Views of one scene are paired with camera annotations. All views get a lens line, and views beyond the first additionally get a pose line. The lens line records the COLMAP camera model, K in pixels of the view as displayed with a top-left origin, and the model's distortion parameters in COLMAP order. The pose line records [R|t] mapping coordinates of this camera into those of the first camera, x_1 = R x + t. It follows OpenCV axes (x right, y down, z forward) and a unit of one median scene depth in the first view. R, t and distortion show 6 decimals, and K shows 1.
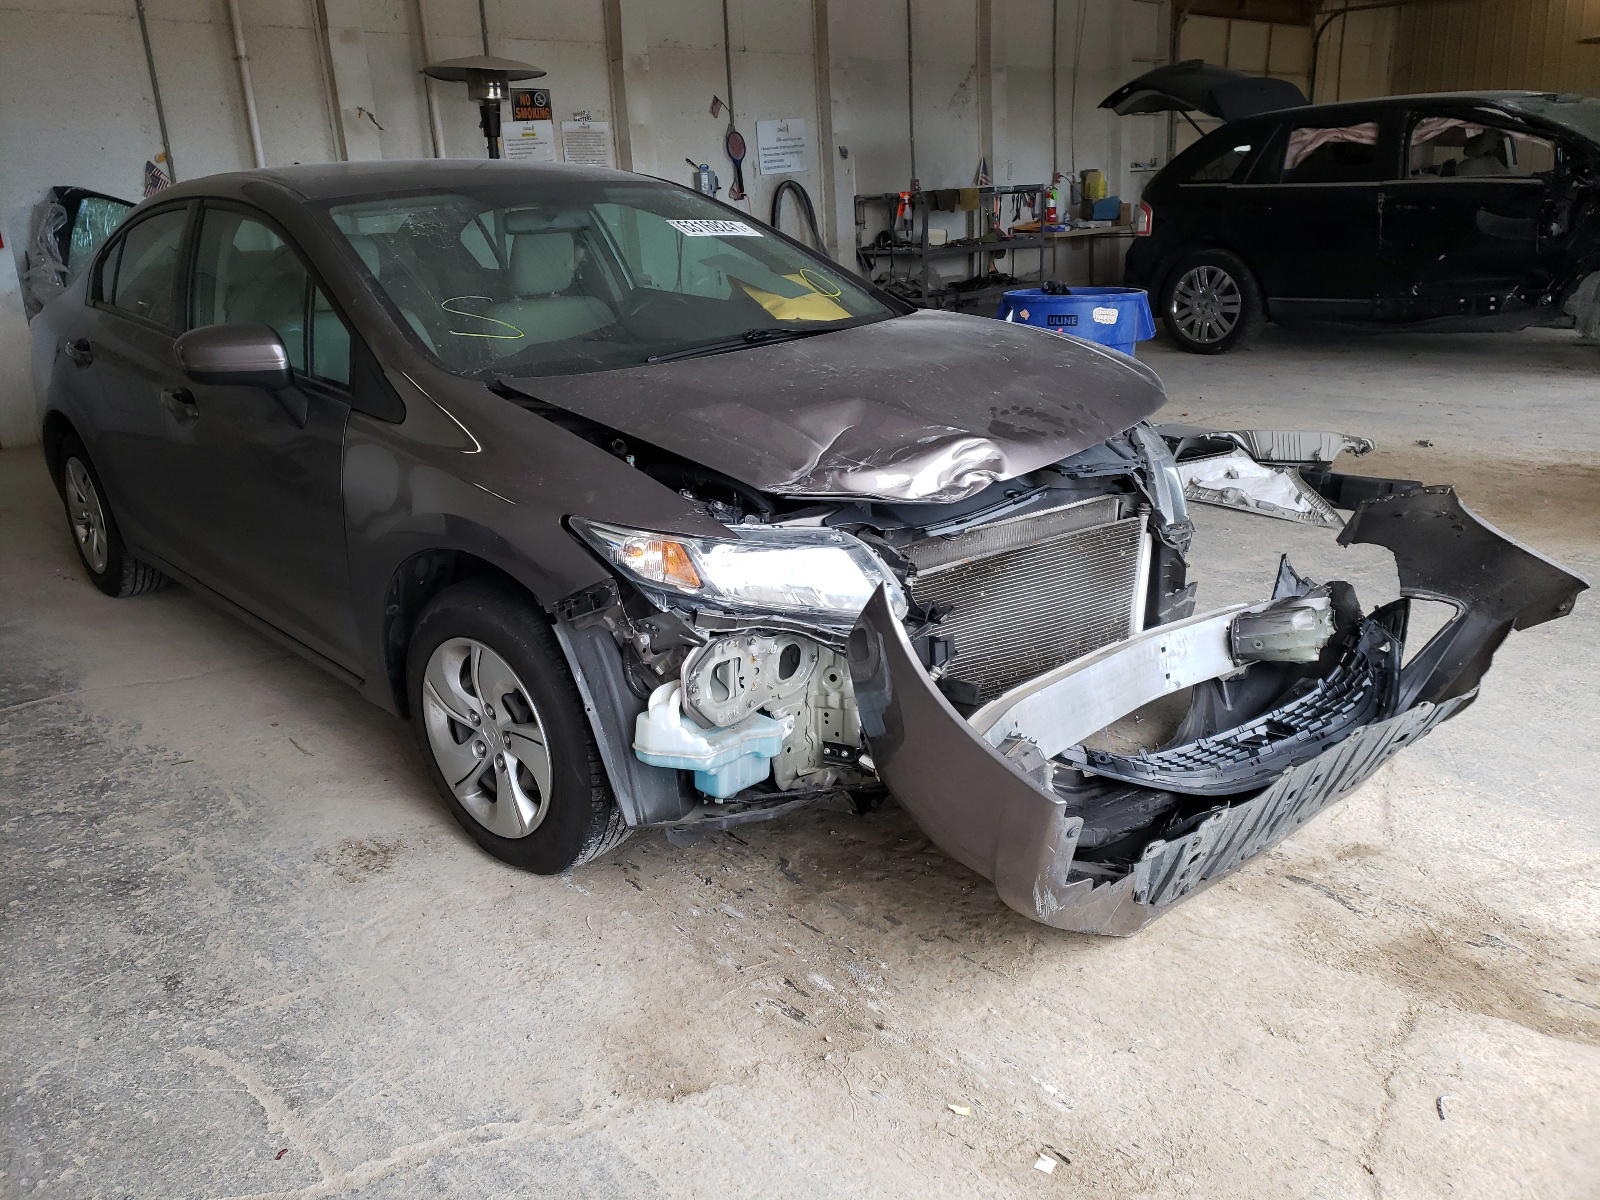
lens RADIAL K [[1162.4, 0, 800.0], [0, 1162.4, 600.0], [0, 0, 1]] dist [0.003397, 0.000678]
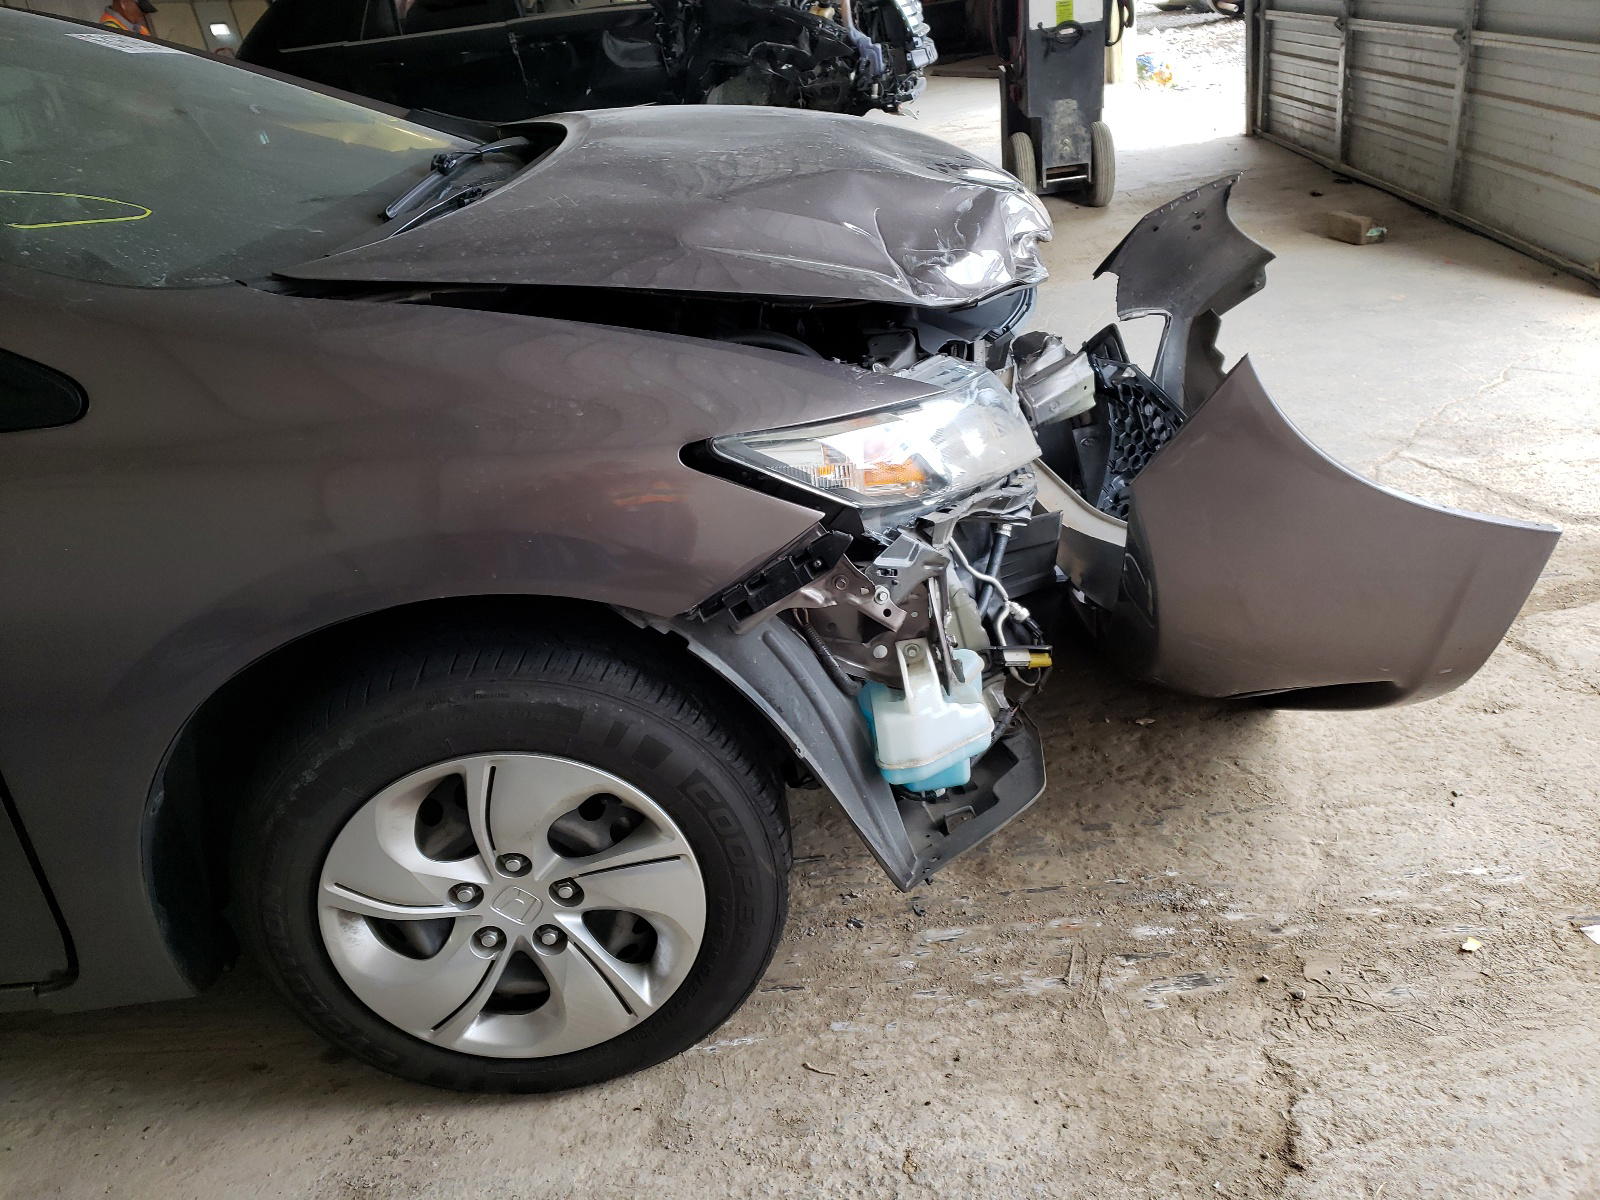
lens RADIAL K [[1162.4, 0, 800.0], [0, 1162.4, 600.0], [0, 0, 1]] dist [0.003397, 0.000678]
pose [[0.702264, -0.379319, 0.602447, -0.445380], [0.330368, 0.923236, 0.196194, -0.080274], [-0.630621, 0.061249, 0.773670, 0.475222]]
